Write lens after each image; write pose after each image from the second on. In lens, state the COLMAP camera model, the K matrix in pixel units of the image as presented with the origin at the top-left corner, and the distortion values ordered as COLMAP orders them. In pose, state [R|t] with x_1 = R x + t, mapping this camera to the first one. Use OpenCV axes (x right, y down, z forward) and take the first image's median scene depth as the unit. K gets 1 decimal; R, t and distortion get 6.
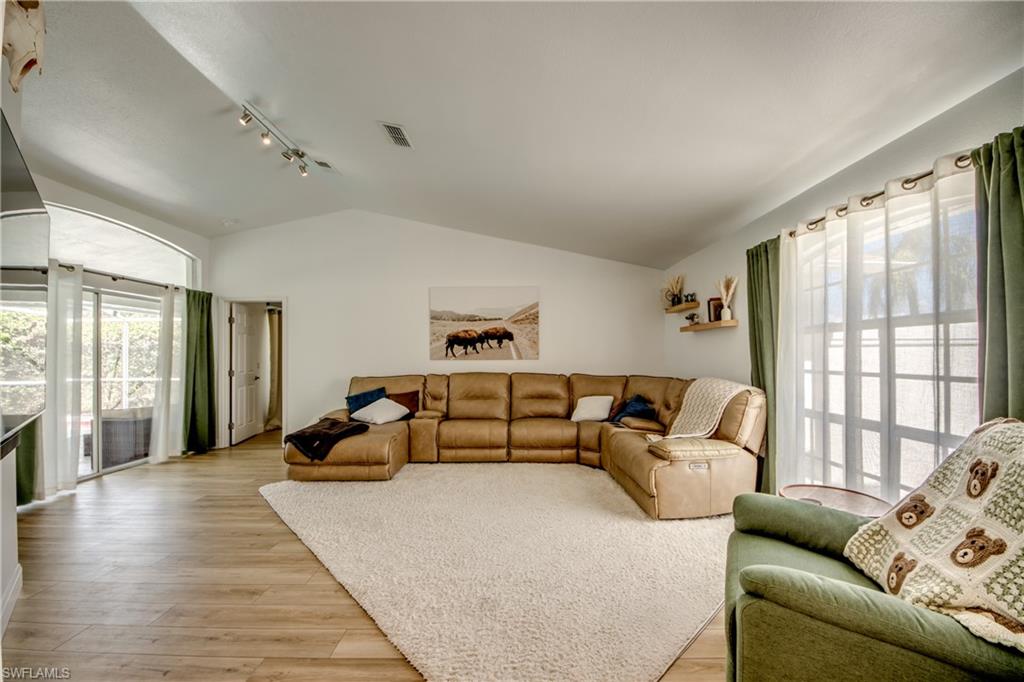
lens RADIAL K [[383.2, 0, 515.6], [0, 383.2, 351.3], [0, 0, 1]] dist [-0.011467, -0.002138]
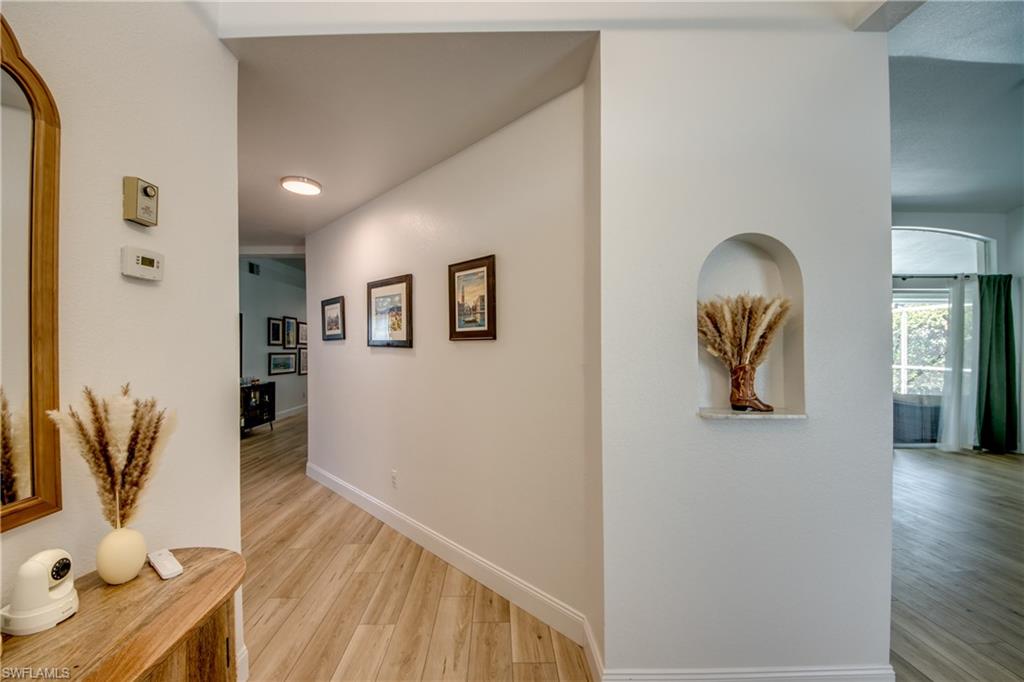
lens RADIAL K [[383.2, 0, 519.9], [0, 383.2, 346.0], [0, 0, 1]] dist [-0.011467, -0.002138]
pose [[-0.018009, 0.007420, -0.999810, 0.080995], [0.011634, 0.999906, 0.007211, -0.008796], [0.999770, -0.011502, -0.018094, -0.119591]]
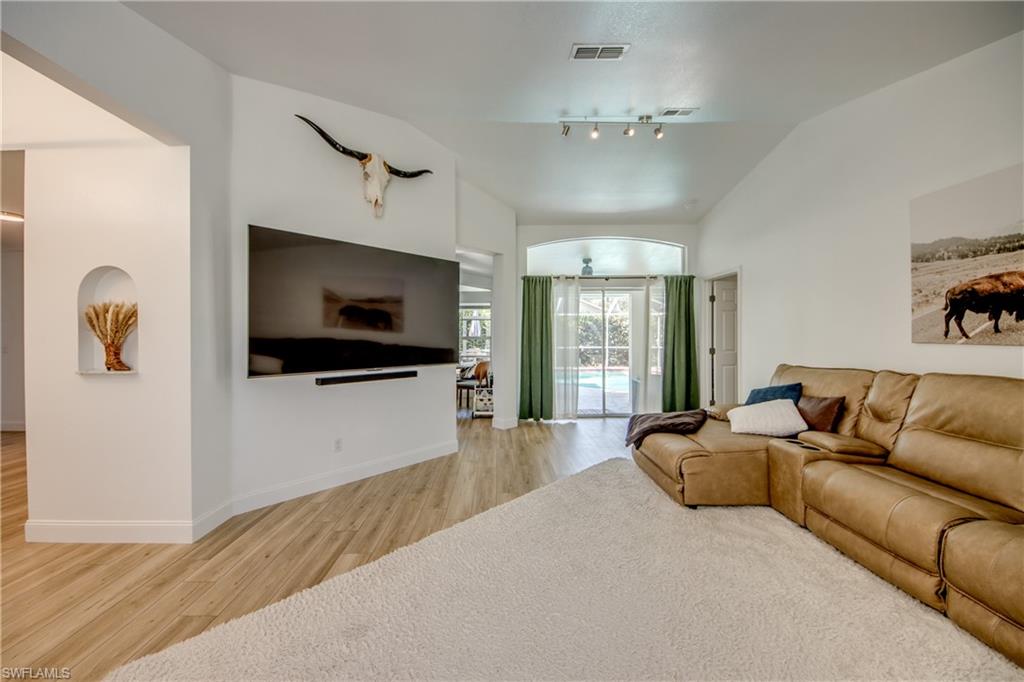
lens RADIAL K [[383.2, 0, 510.2], [0, 383.2, 336.2], [0, 0, 1]] dist [-0.011467, -0.002138]
pose [[0.036772, 0.007441, -0.999296, 0.277313], [0.012992, 0.999884, 0.007923, 0.002960], [0.999239, -0.013274, 0.036671, 0.475012]]
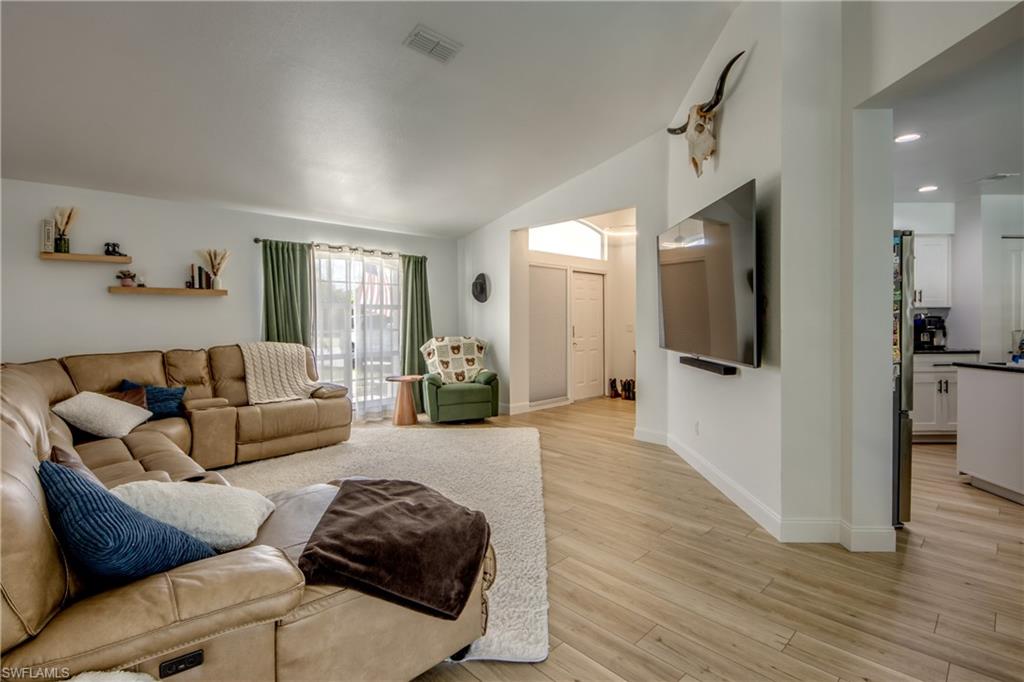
lens RADIAL K [[494.3, 0, 513.1], [0, 494.3, 332.6], [0, 0, 1]] dist [-0.005114, -0.000675]
pose [[-0.686733, -0.006727, 0.726878, -0.713493], [0.008094, 0.999824, 0.016899, 0.013829], [-0.726864, 0.017488, -0.686558, 0.959192]]
